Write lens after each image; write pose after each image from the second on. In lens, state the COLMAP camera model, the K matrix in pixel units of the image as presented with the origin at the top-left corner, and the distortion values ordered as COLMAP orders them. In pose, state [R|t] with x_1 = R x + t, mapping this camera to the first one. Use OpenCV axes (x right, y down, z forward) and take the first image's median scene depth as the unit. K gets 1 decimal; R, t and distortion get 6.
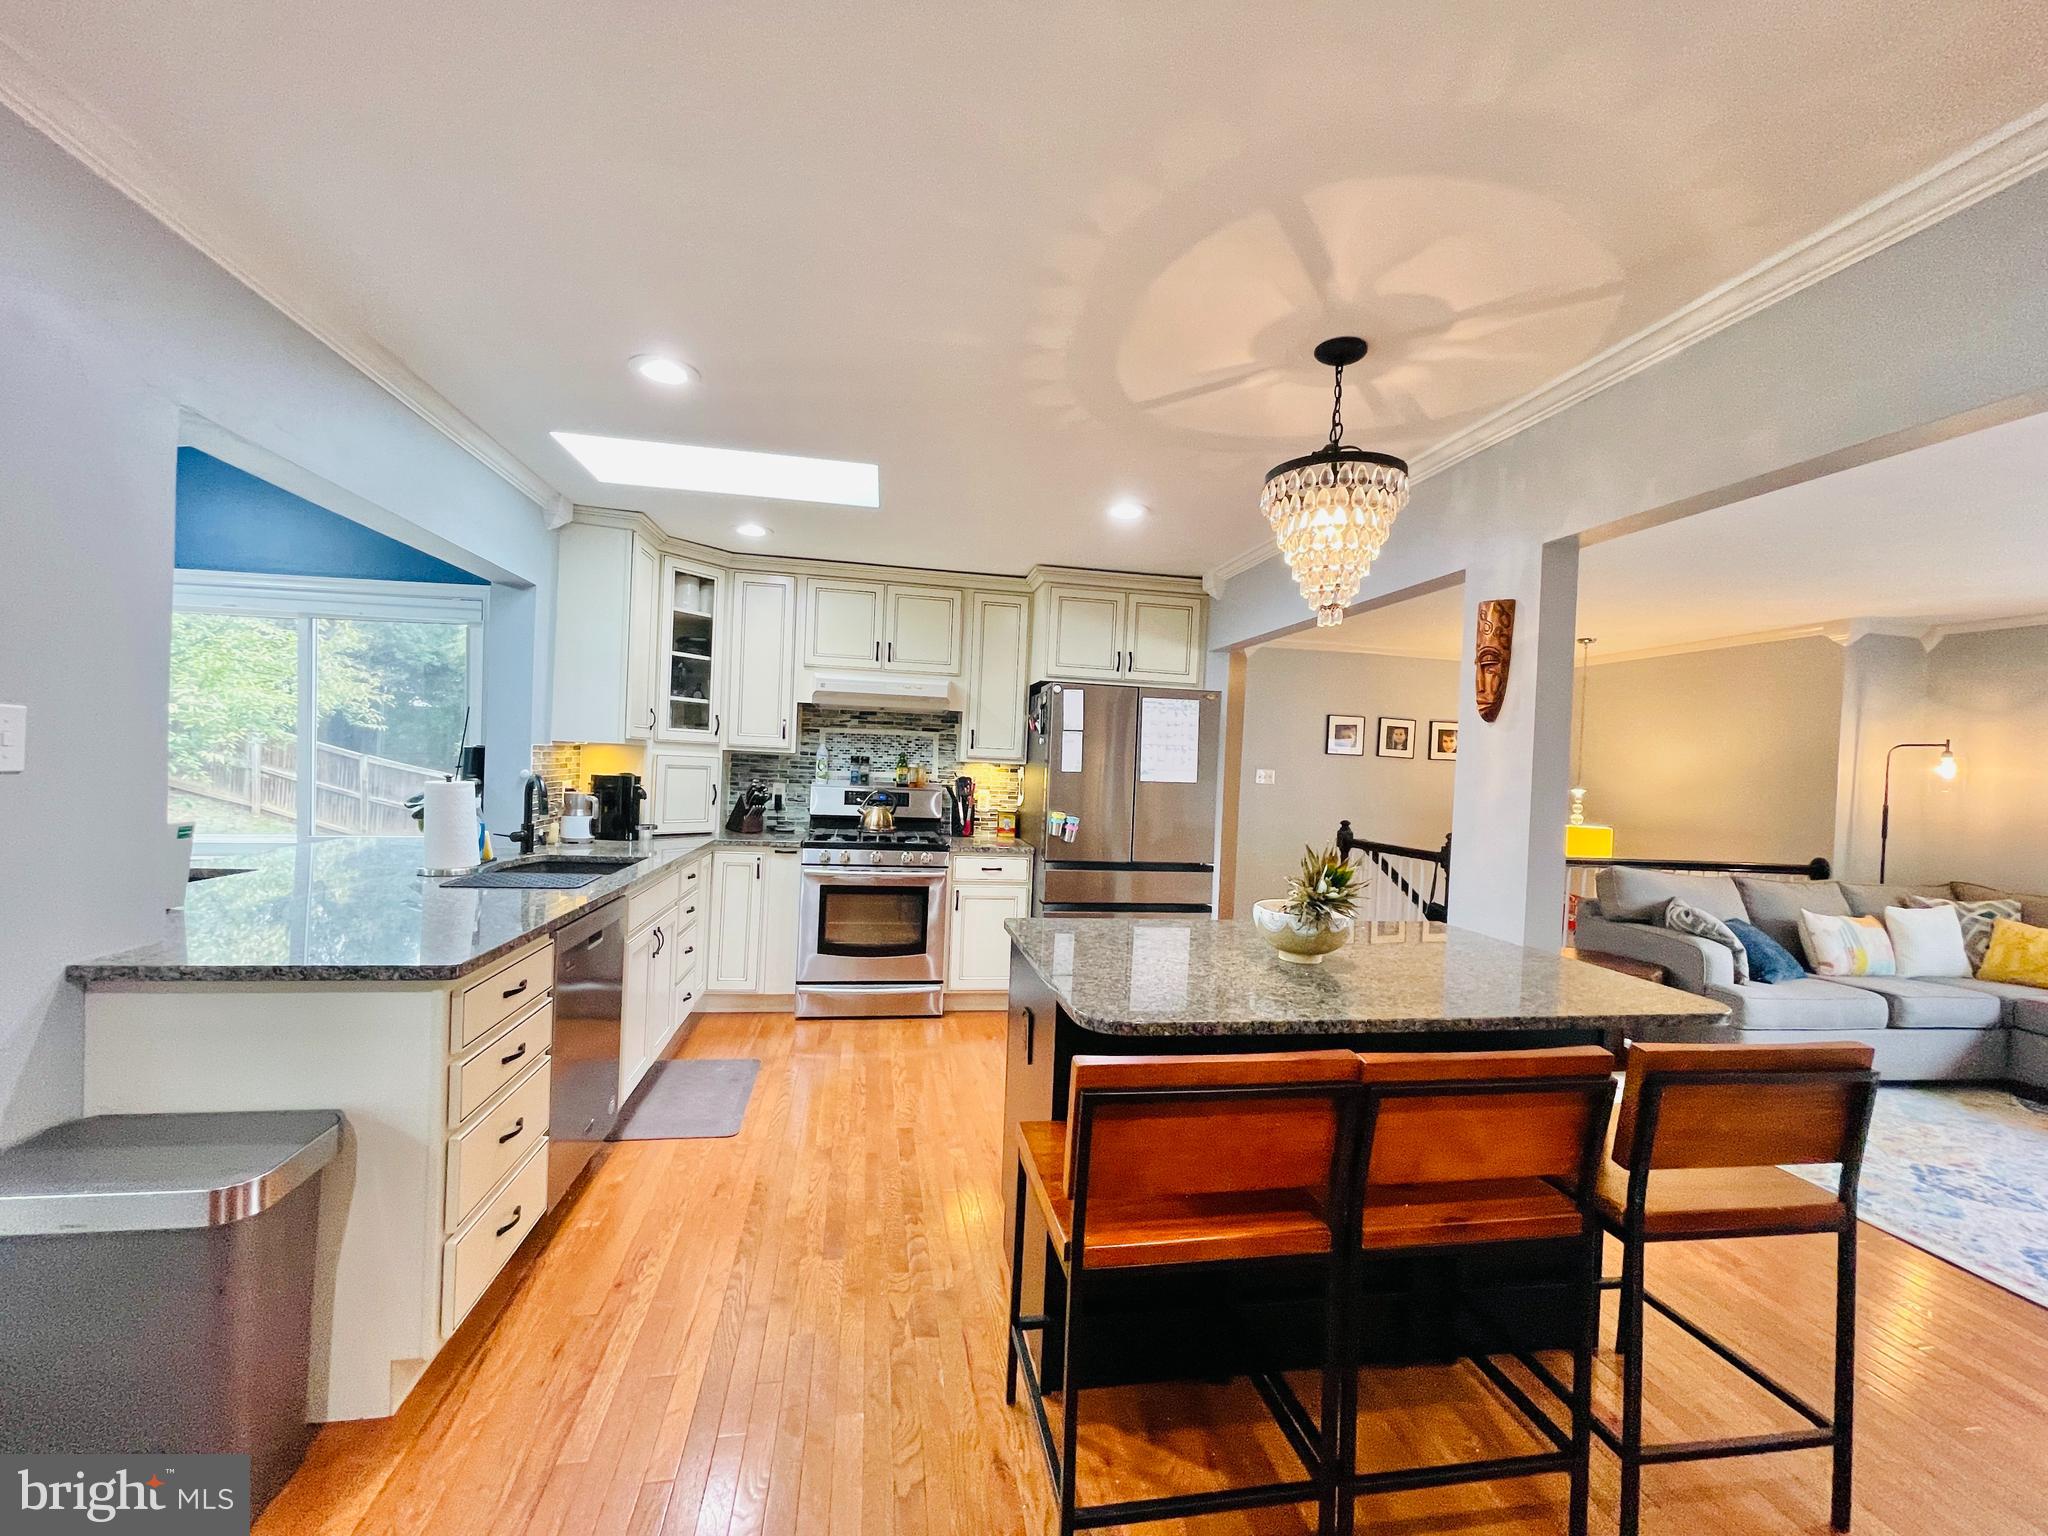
lens RADIAL K [[826.4, 0, 1014.3], [0, 826.4, 779.5], [0, 0, 1]] dist [-0.002947, 0.000542]
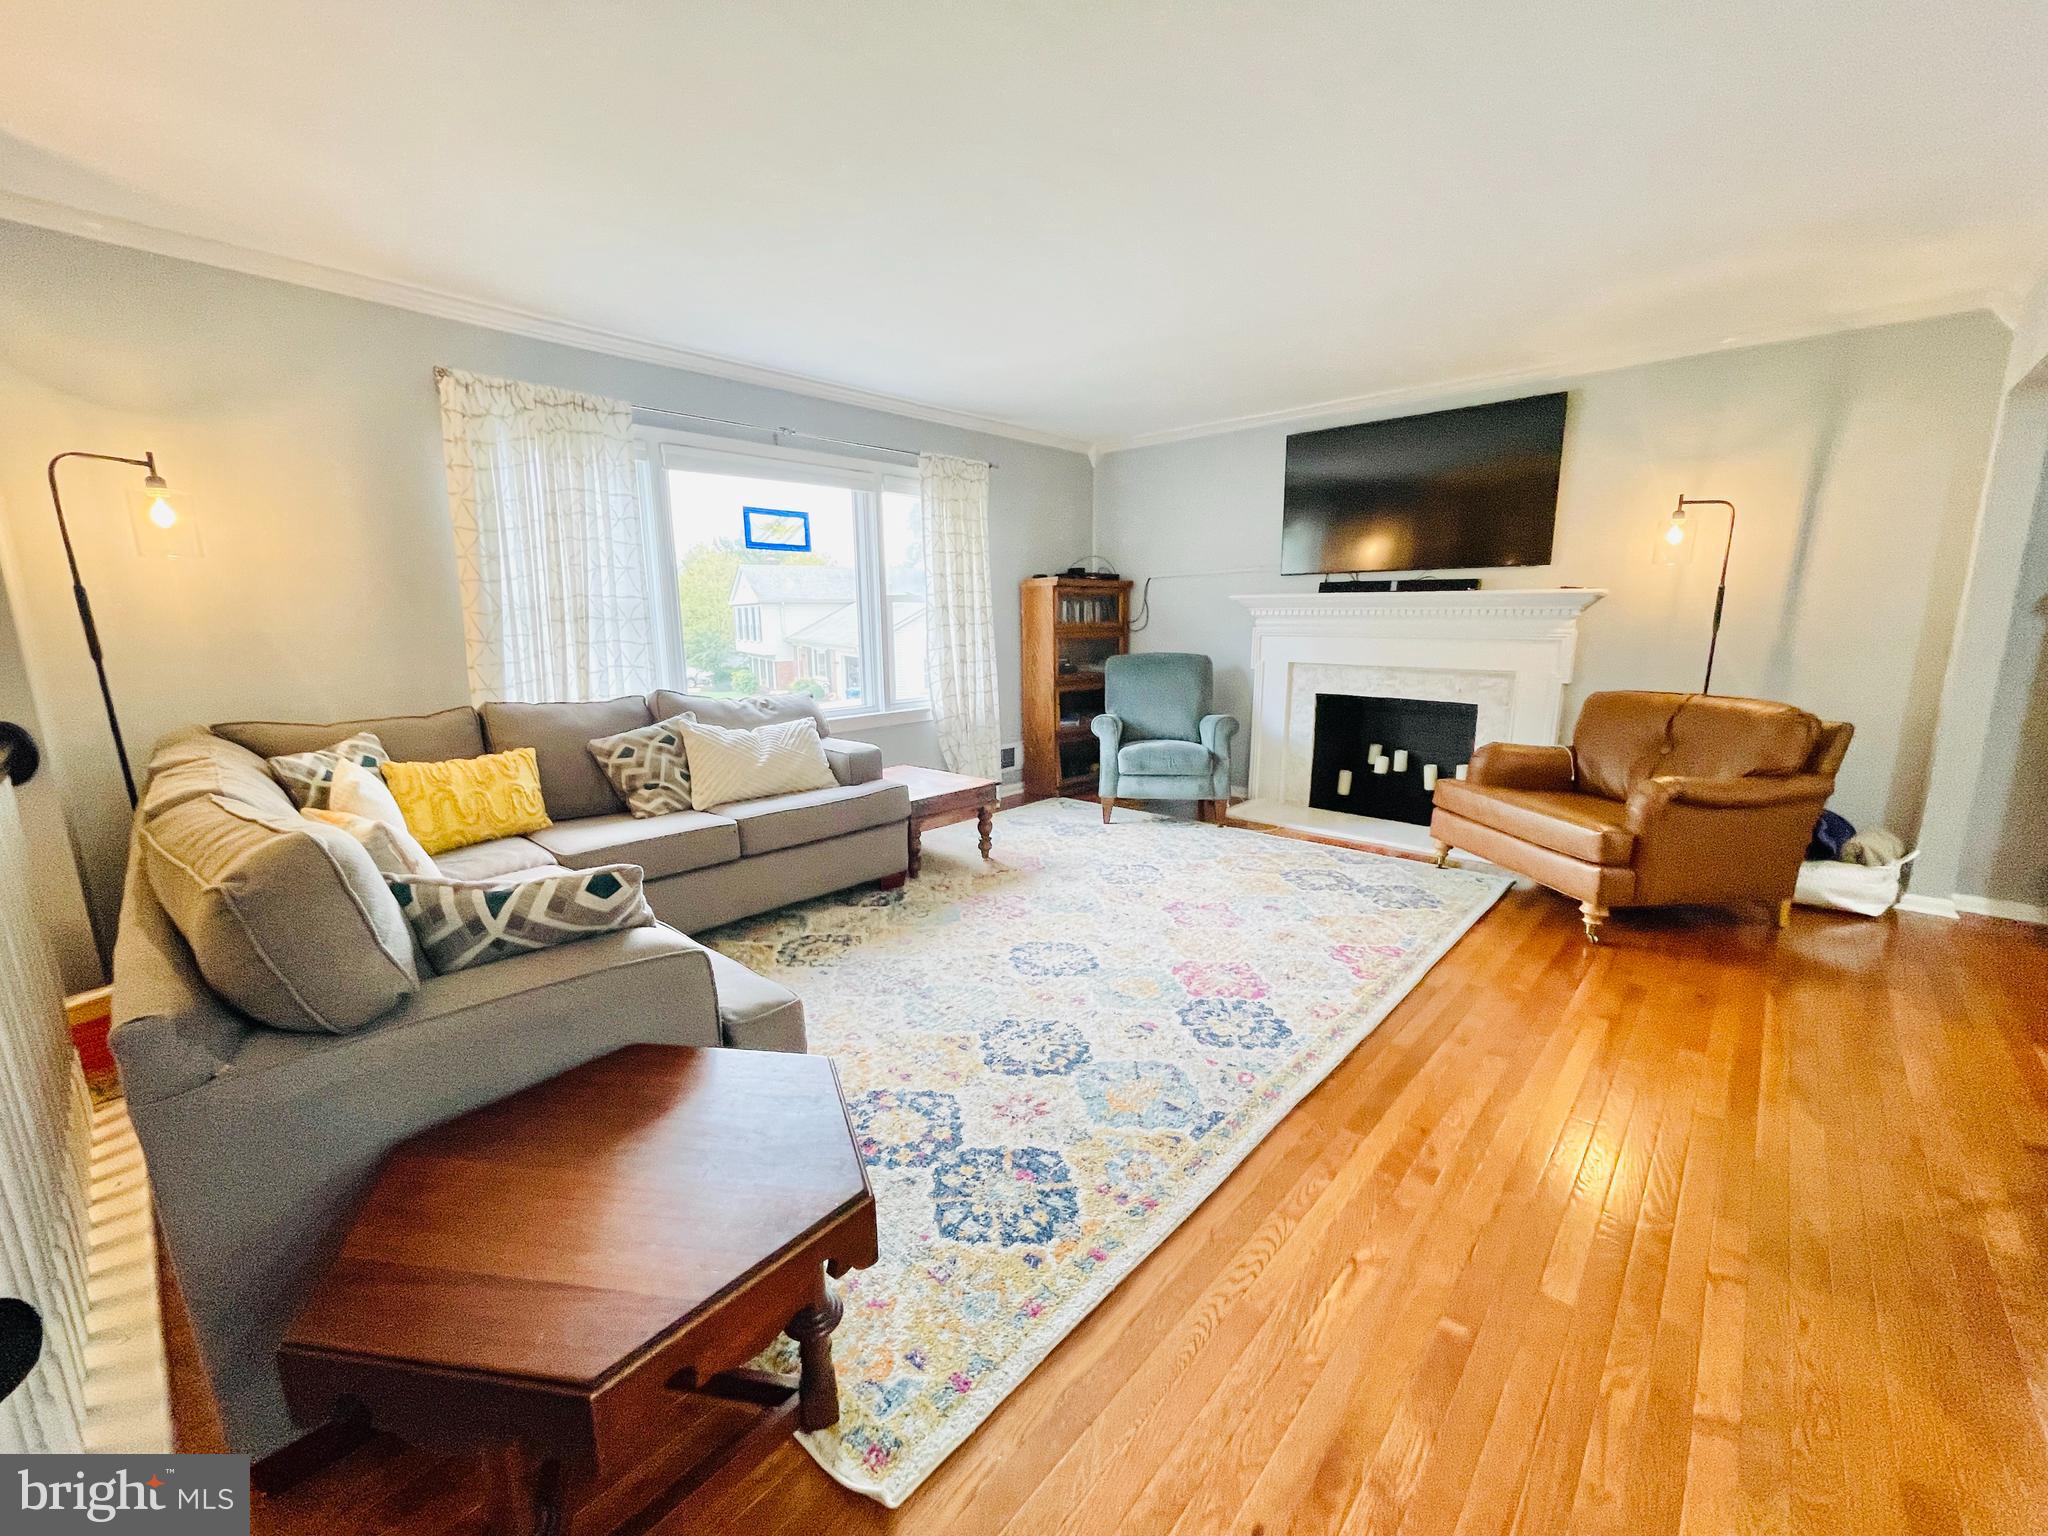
lens RADIAL K [[826.4, 0, 1012.3], [0, 826.4, 775.5], [0, 0, 1]] dist [-0.002947, 0.000542]
pose [[-0.613297, -0.187254, 0.767335, 0.404130], [-0.002010, 0.971858, 0.235558, 0.026836], [-0.789850, 0.142925, -0.596414, 0.988465]]
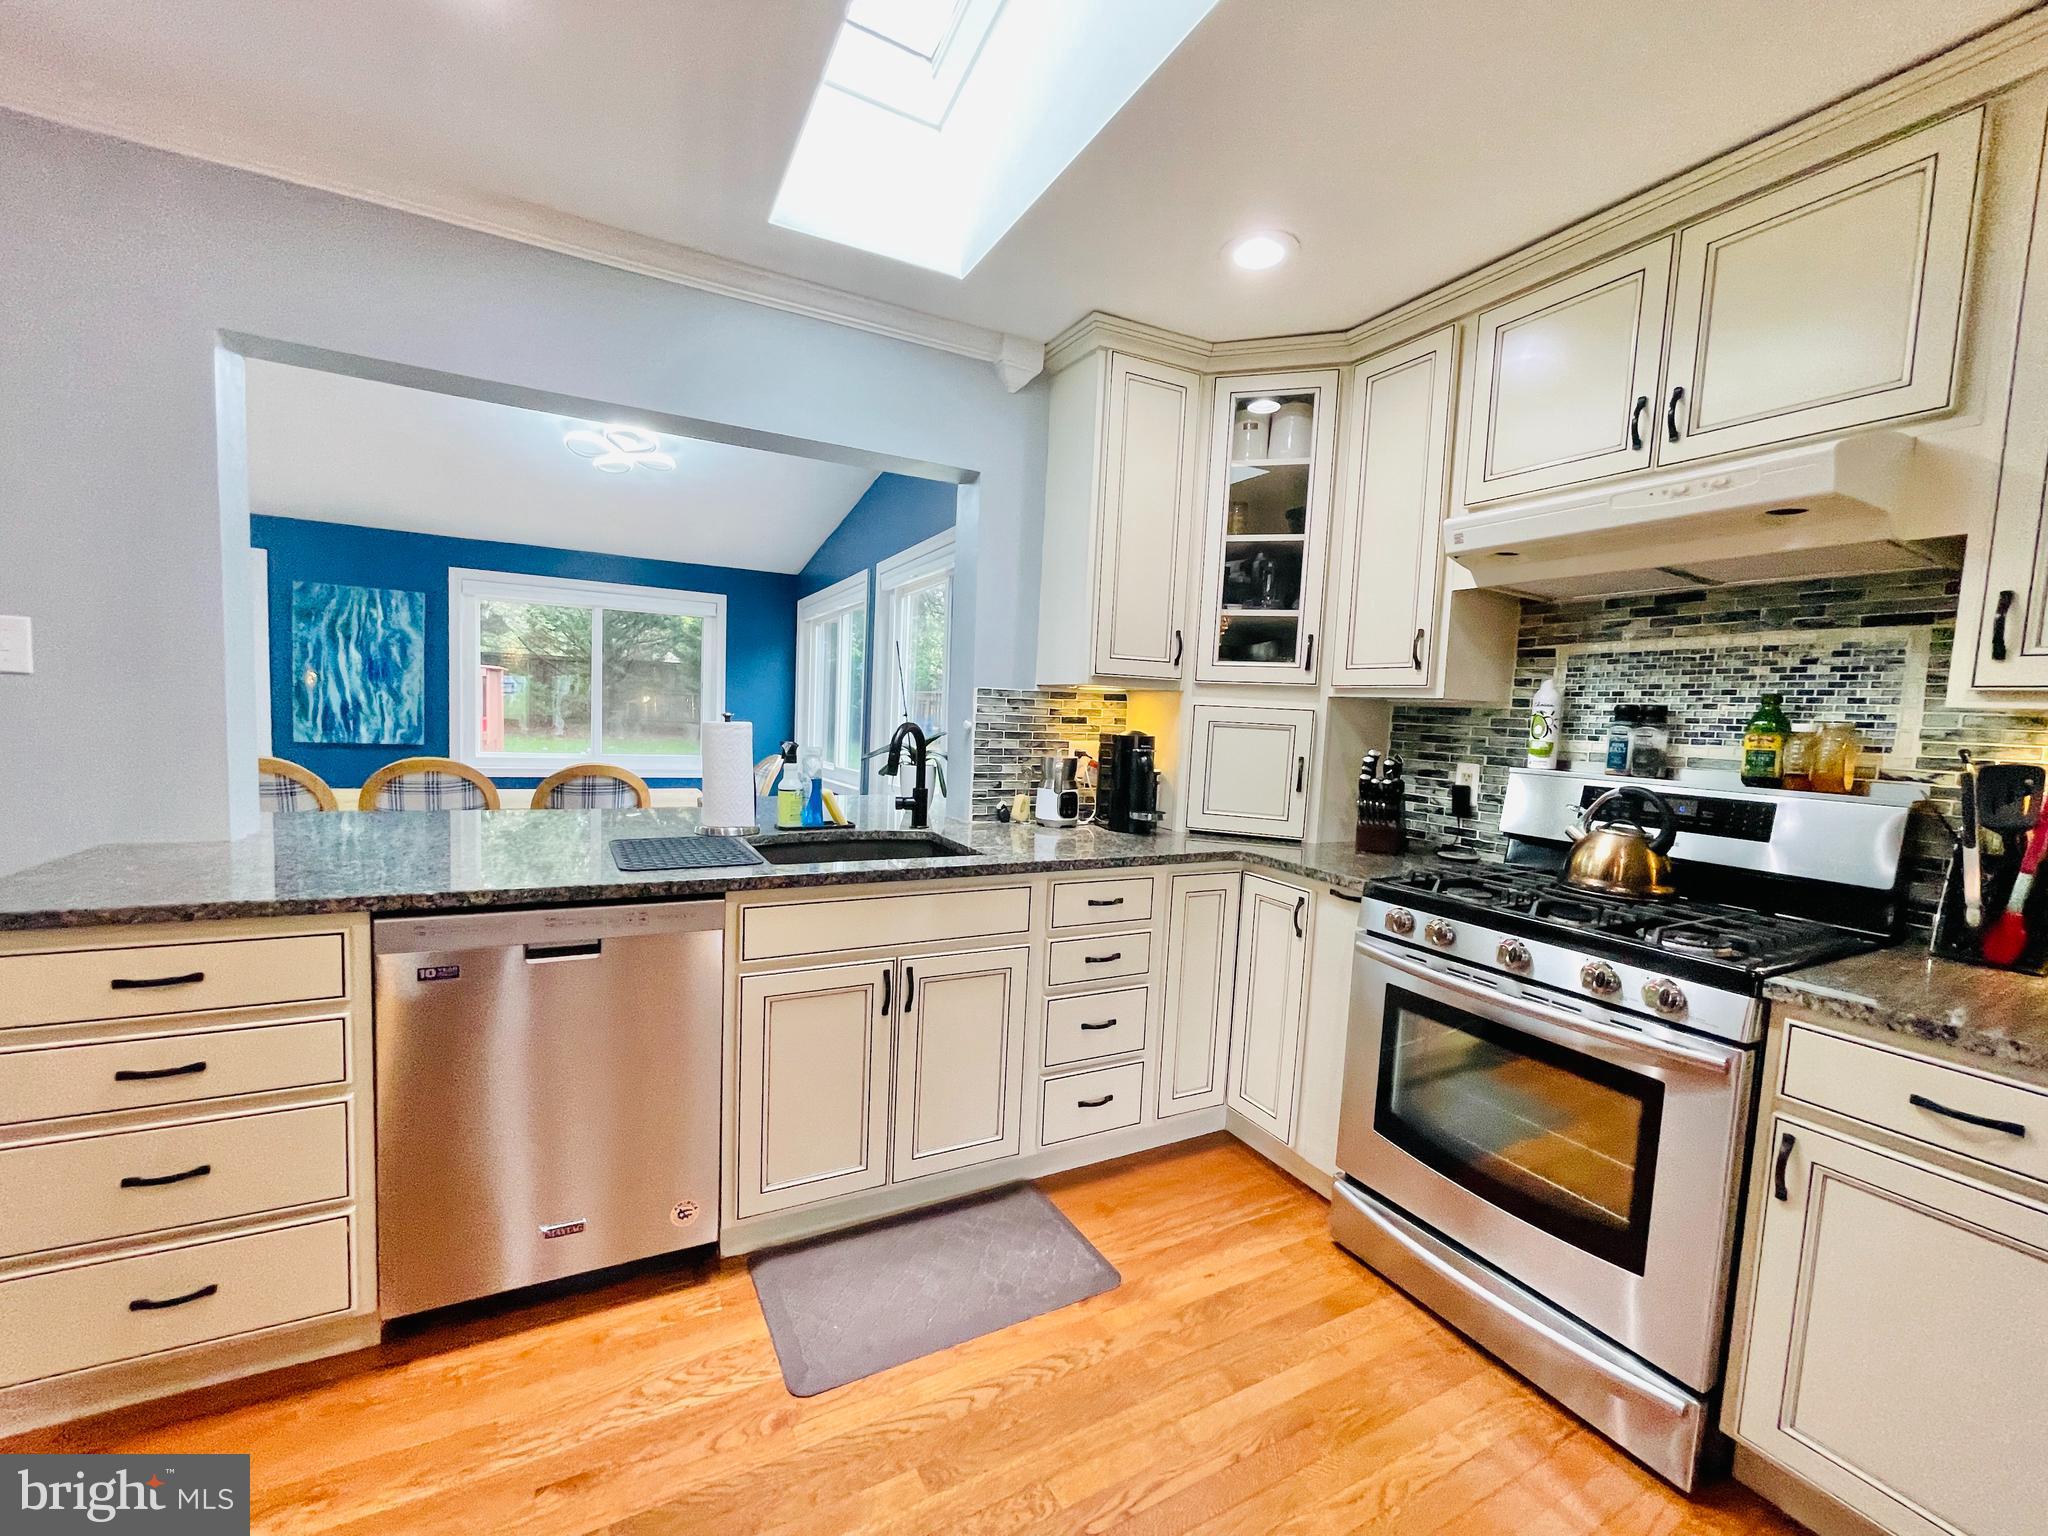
lens RADIAL K [[826.4, 0, 1017.2], [0, 826.4, 776.8], [0, 0, 1]] dist [-0.002947, 0.000542]
pose [[0.309501, 0.048044, -0.949685, 0.123213], [-0.048507, 0.998220, 0.034691, 0.009417], [0.949661, 0.035330, 0.311280, 0.652335]]
